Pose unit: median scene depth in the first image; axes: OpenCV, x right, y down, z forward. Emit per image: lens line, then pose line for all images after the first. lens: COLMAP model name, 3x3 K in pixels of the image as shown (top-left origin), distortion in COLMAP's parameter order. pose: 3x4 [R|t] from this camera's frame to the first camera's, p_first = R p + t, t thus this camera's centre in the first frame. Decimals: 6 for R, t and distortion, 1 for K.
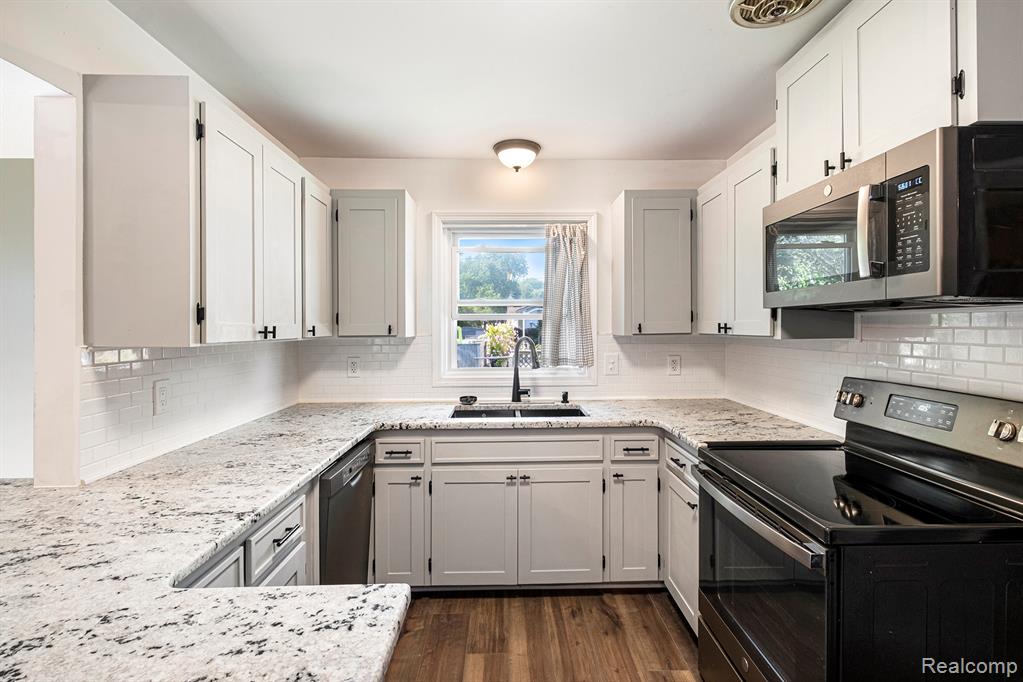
lens RADIAL K [[469.5, 0, 512.3], [0, 469.5, 331.8], [0, 0, 1]] dist [0.002002, 0.000247]
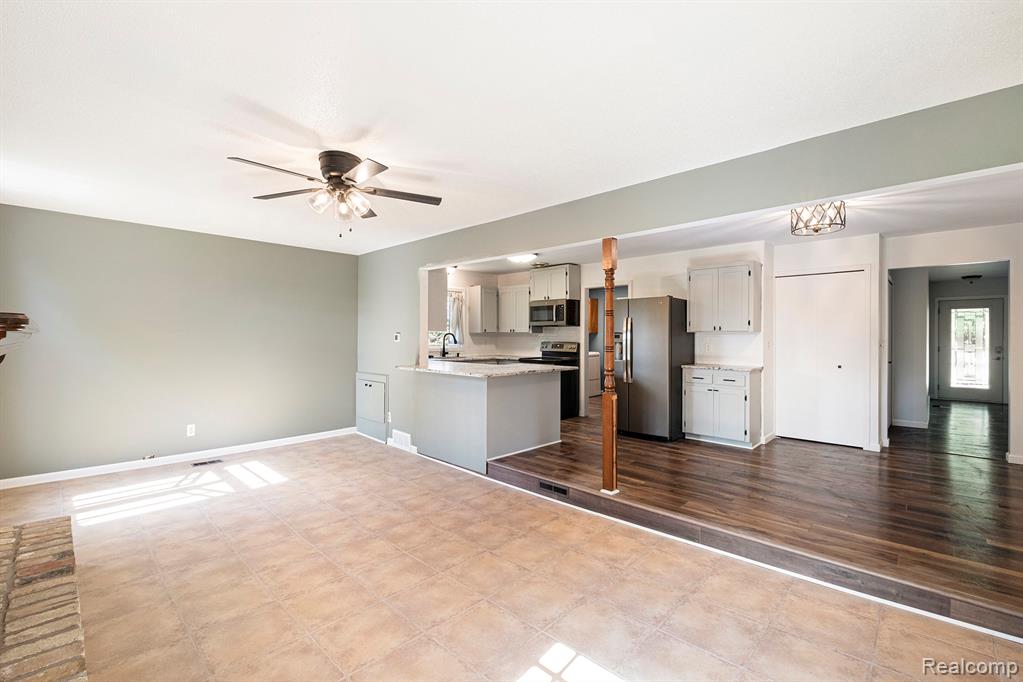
lens RADIAL K [[444.9, 0, 508.5], [0, 444.9, 343.0], [0, 0, 1]] dist [-0.000490, -0.000012]
pose [[0.704446, 0.000580, 0.709758, -2.397117], [0.001541, 0.999996, -0.002346, 0.115435], [-0.709756, 0.002746, 0.704442, -1.660868]]
